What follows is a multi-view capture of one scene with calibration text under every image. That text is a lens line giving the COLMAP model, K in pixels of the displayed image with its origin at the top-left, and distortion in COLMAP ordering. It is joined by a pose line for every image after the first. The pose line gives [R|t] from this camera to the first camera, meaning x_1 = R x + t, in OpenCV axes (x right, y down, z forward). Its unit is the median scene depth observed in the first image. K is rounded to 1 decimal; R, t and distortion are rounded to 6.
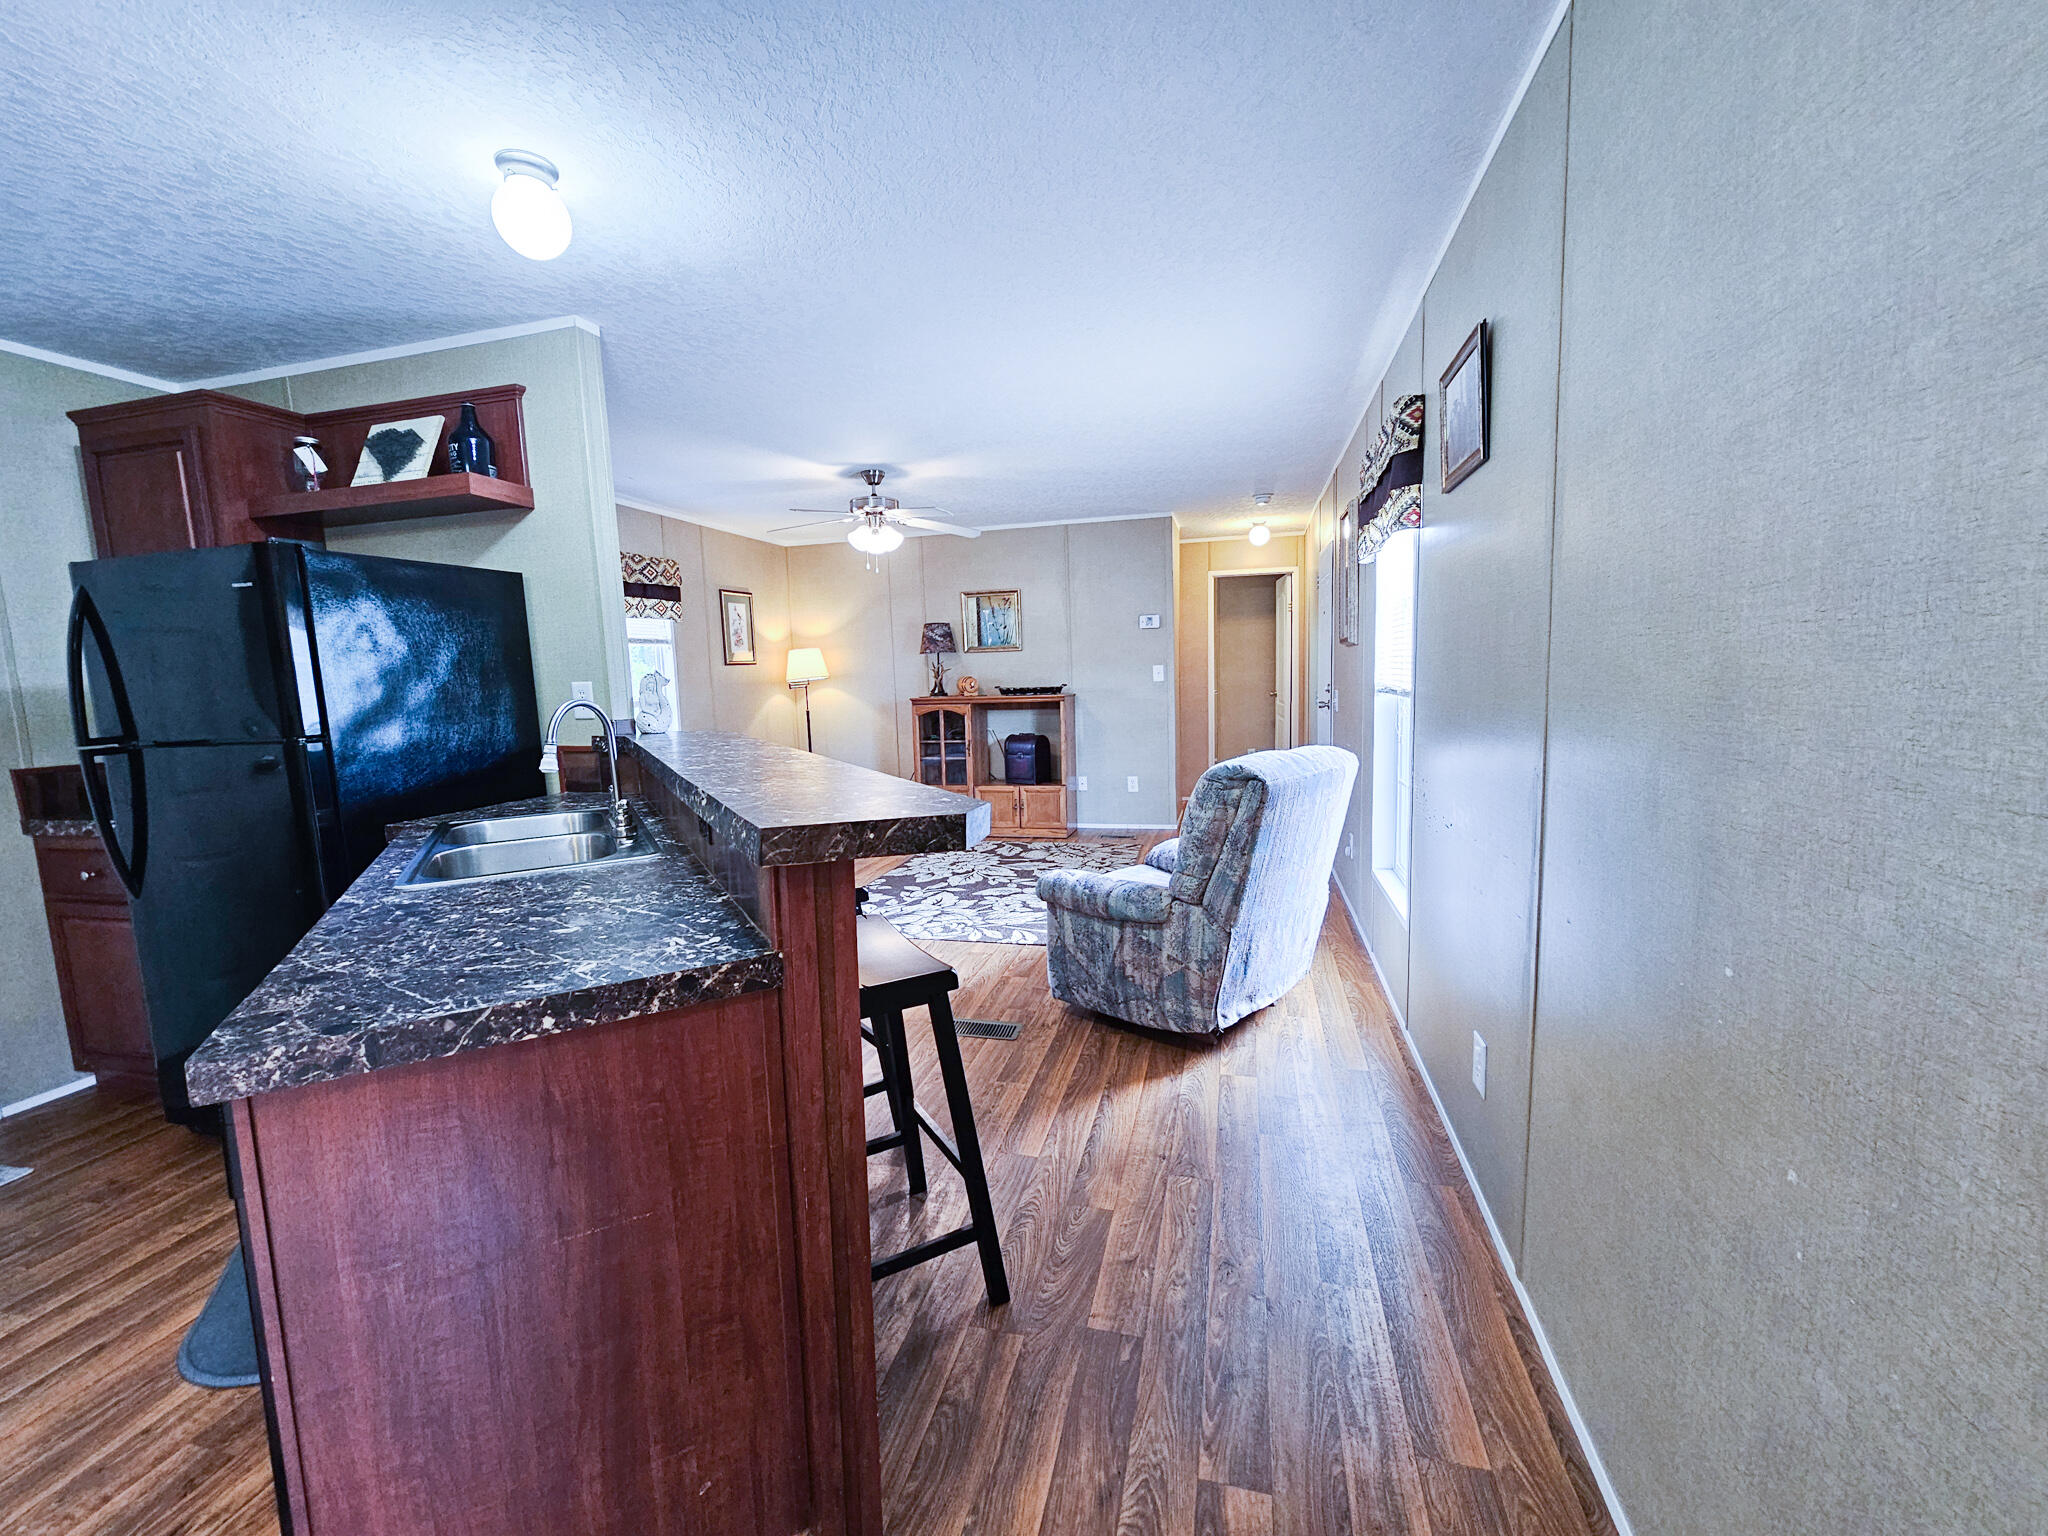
lens RADIAL K [[845.4, 0, 1027.2], [0, 845.4, 767.8], [0, 0, 1]] dist [-0.004344, 0.000745]
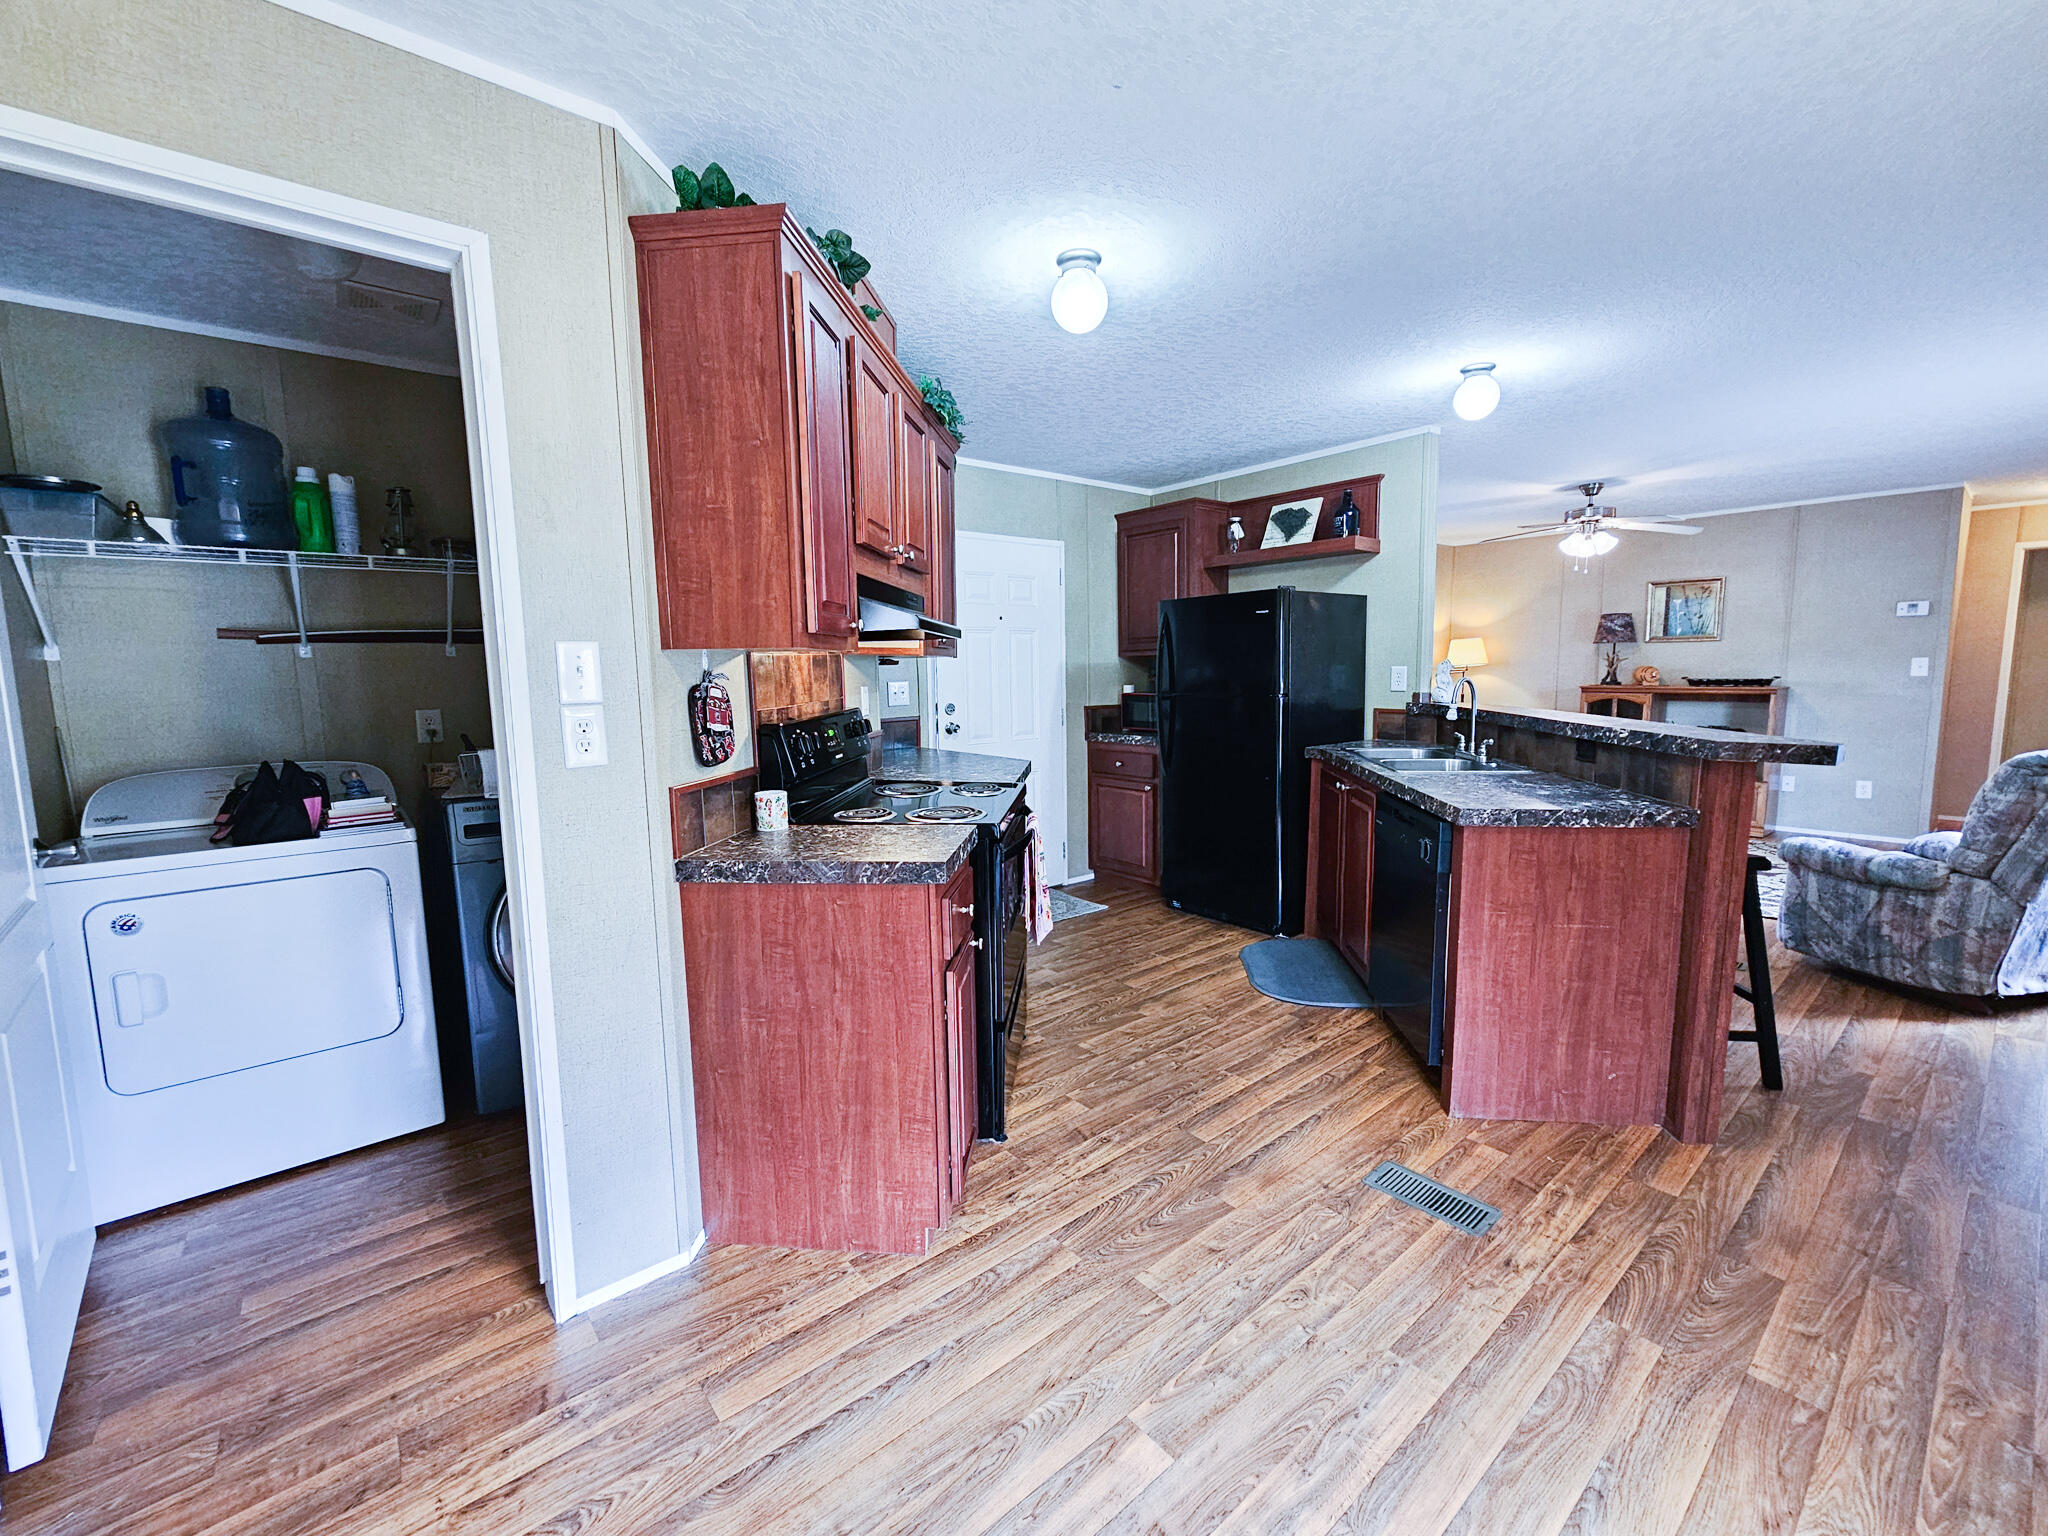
lens RADIAL K [[845.4, 0, 1015.6], [0, 845.4, 762.1], [0, 0, 1]] dist [-0.004344, 0.000745]
pose [[0.801555, 0.086639, -0.591610, -0.171302], [-0.079177, 0.996113, 0.038602, 0.065201], [0.592655, 0.015900, 0.805299, -0.624702]]
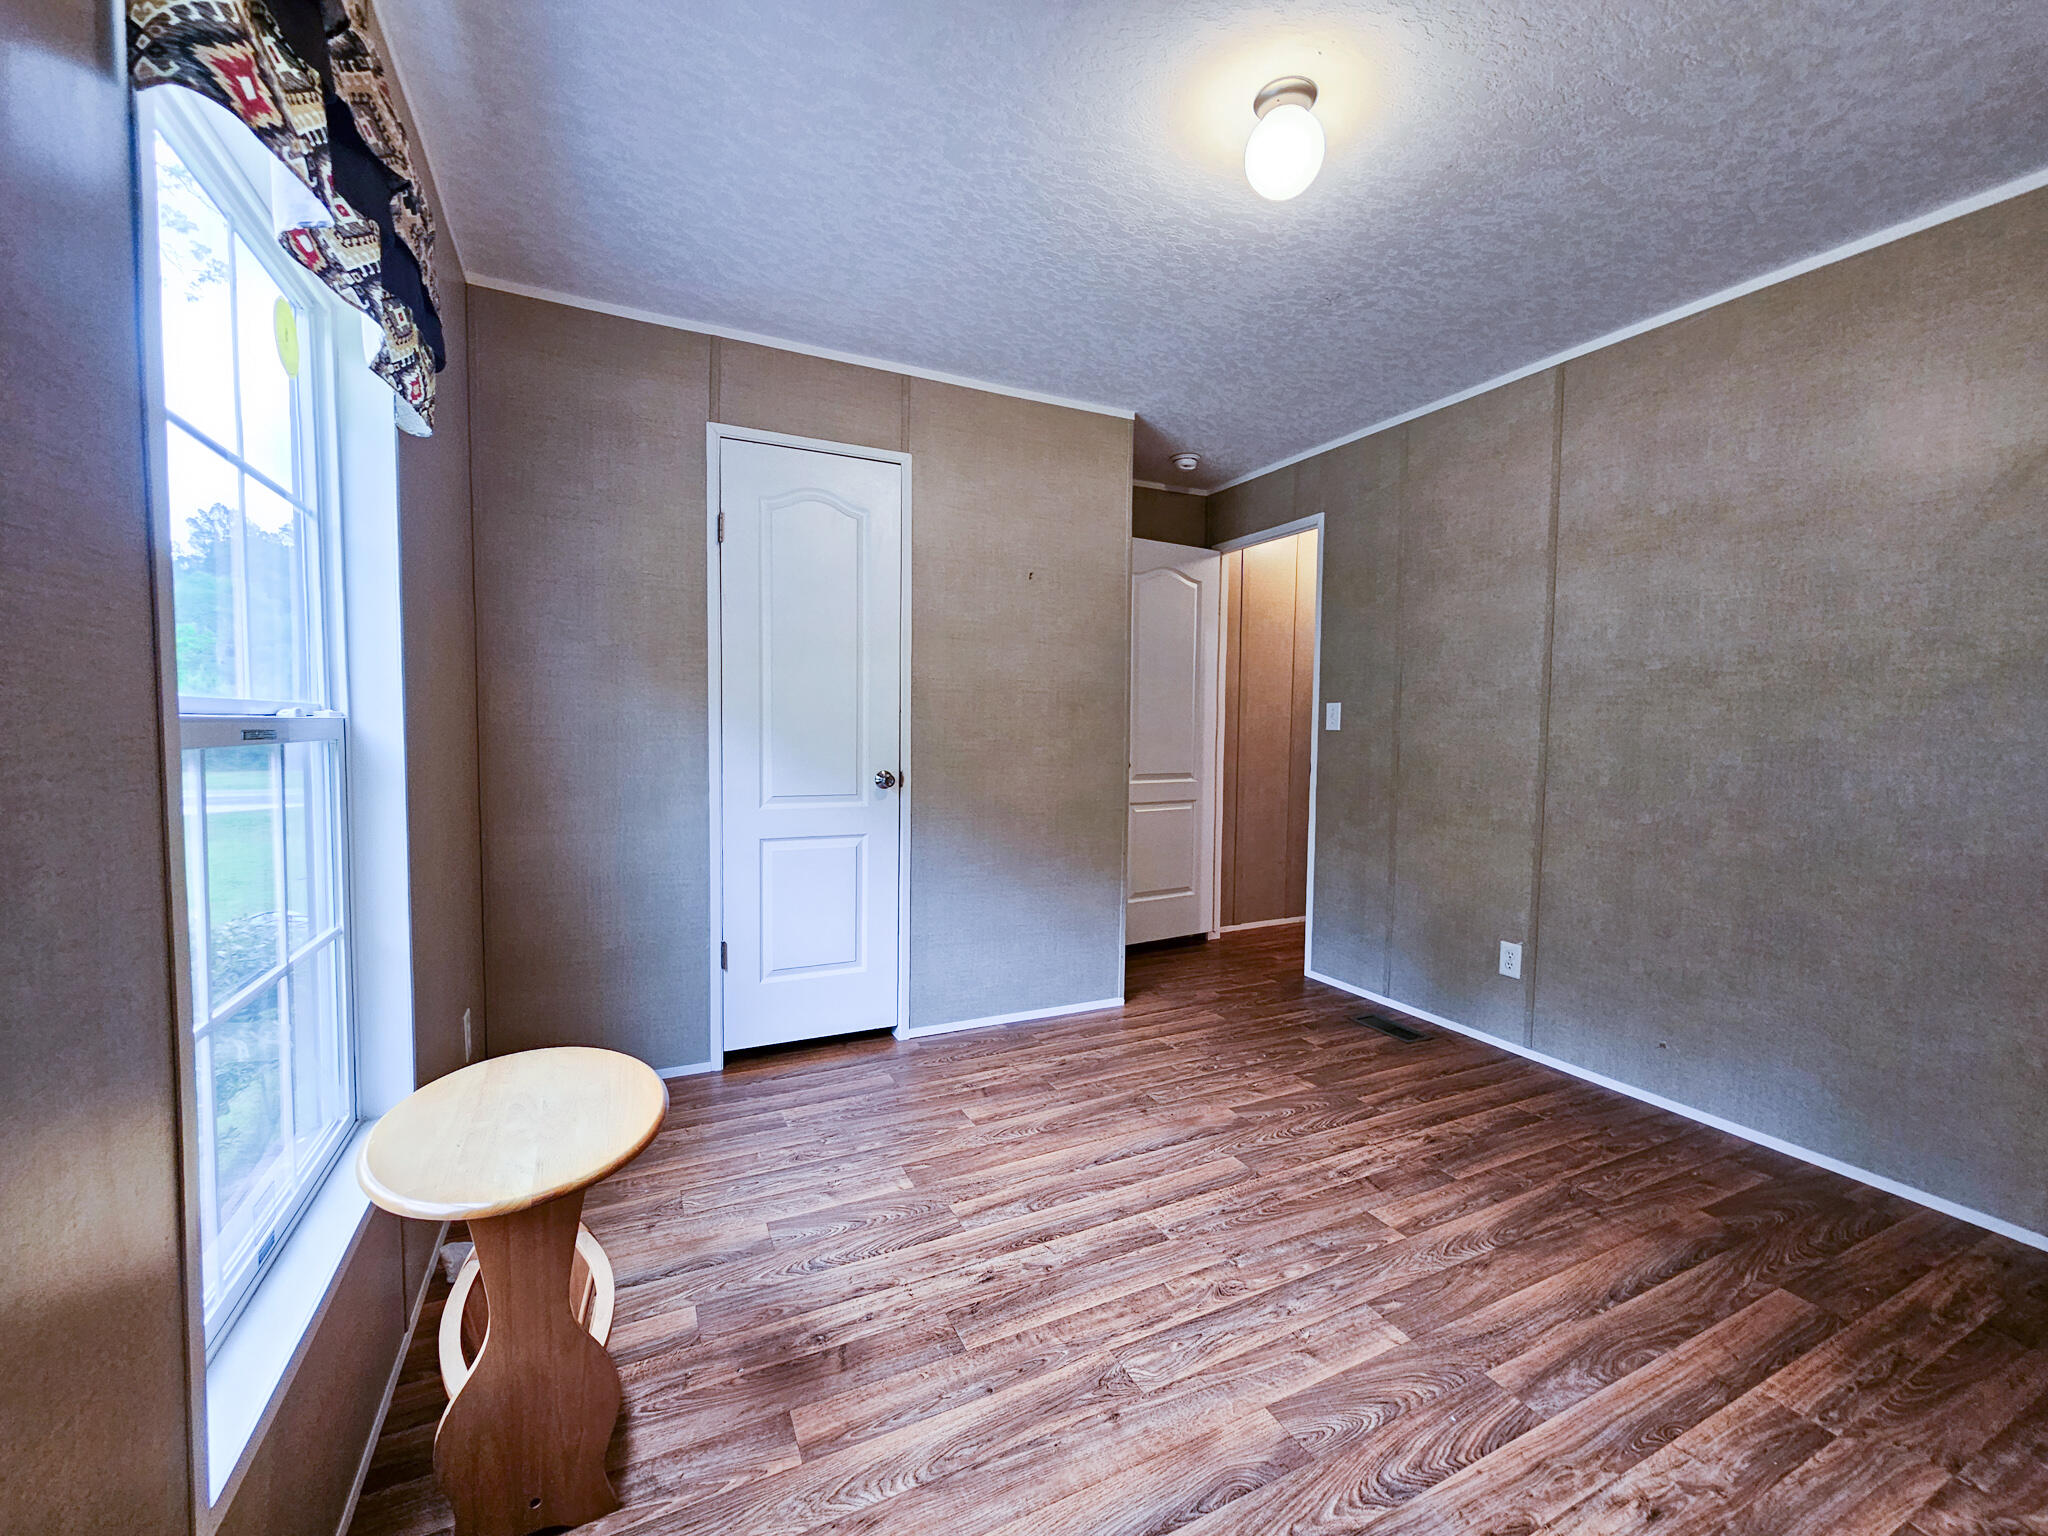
lens RADIAL K [[845.4, 0, 1009.6], [0, 845.4, 768.8], [0, 0, 1]] dist [-0.004344, 0.000745]
pose [[-0.639054, -0.013963, 0.769035, -0.973707], [0.109039, 0.988093, 0.108550, -0.024101], [-0.761394, 0.153224, -0.629922, 0.802130]]
